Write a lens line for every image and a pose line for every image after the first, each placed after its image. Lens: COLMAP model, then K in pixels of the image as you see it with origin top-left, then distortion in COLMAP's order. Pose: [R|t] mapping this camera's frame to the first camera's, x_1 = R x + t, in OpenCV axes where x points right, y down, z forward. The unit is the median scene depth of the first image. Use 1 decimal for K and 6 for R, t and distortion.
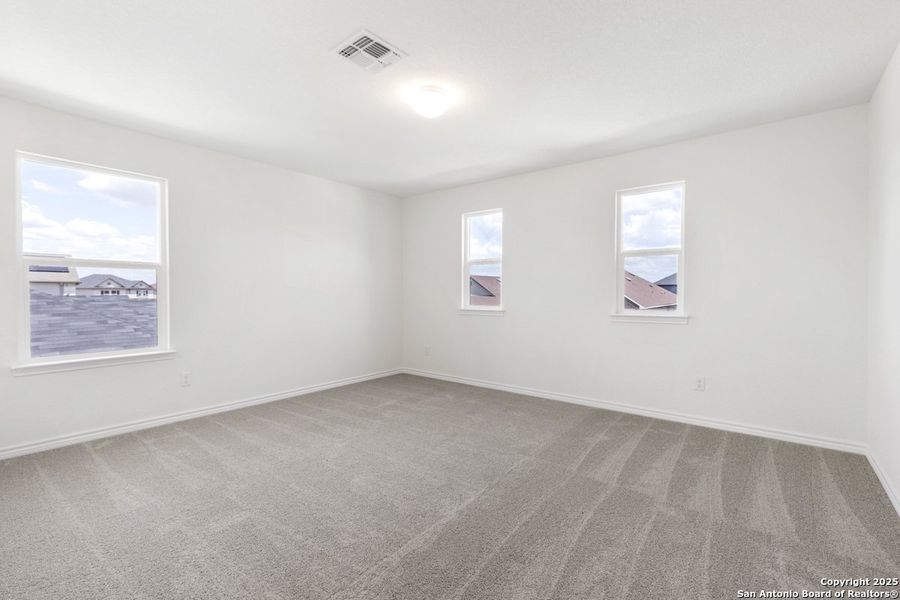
lens RADIAL K [[407.8, 0, 450.0], [0, 407.8, 300.0], [0, 0, 1]] dist [0.002681, 0.000338]
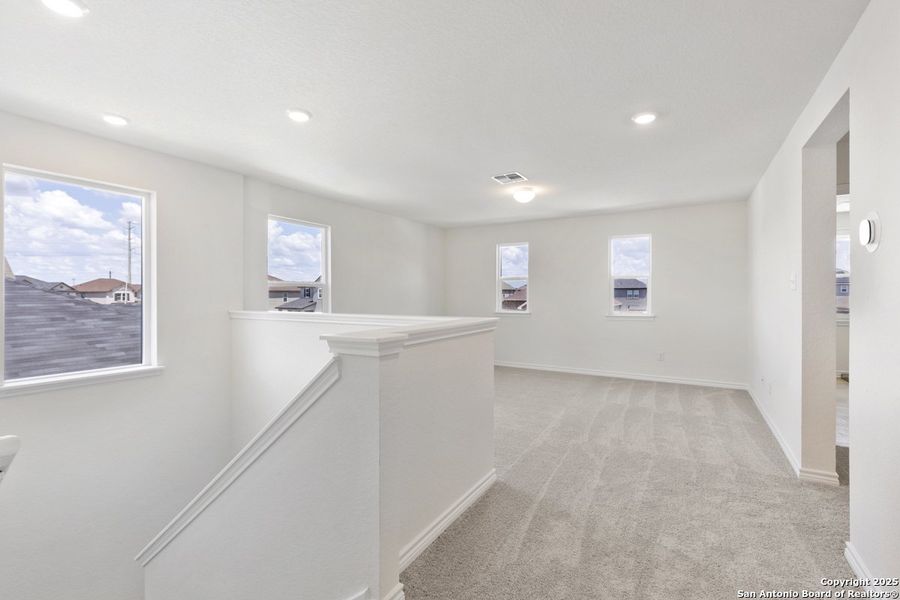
lens RADIAL K [[407.3, 0, 450.7], [0, 407.3, 296.7], [0, 0, 1]] dist [-0.000225, 0.000031]
pose [[0.990486, -0.001998, 0.137599, -0.331504], [0.003681, 0.999921, -0.011979, -0.015057], [-0.137564, 0.012371, 0.990416, -0.375765]]
